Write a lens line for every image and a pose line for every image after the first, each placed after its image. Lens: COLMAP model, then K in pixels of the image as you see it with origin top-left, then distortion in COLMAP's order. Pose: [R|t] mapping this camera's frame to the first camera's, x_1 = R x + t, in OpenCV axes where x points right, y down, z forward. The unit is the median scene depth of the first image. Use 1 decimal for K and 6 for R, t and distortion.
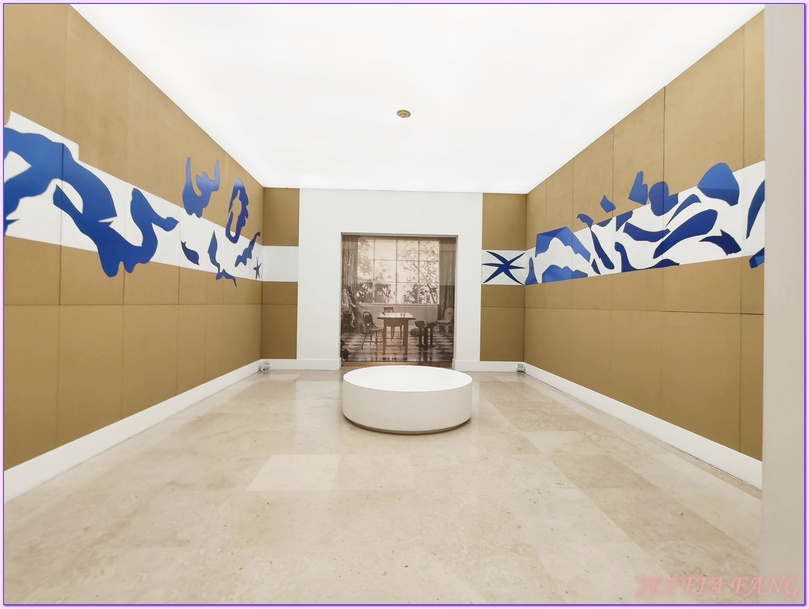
lens RADIAL K [[359.8, 0, 403.3], [0, 359.8, 302.3], [0, 0, 1]] dist [-0.009379, 0.000196]
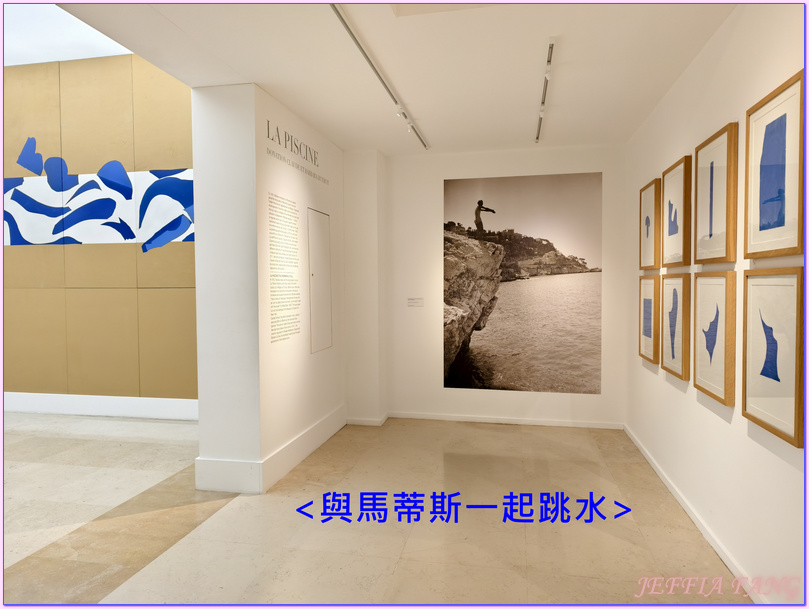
lens RADIAL K [[542.7, 0, 404.5], [0, 542.7, 302.8], [0, 0, 1]] dist [0.014647, -0.005226]
pose [[0.226421, -0.049669, 0.972762, -0.586707], [0.006441, 0.998754, 0.049497, -0.003886], [-0.974008, -0.004942, 0.226459, -0.293283]]
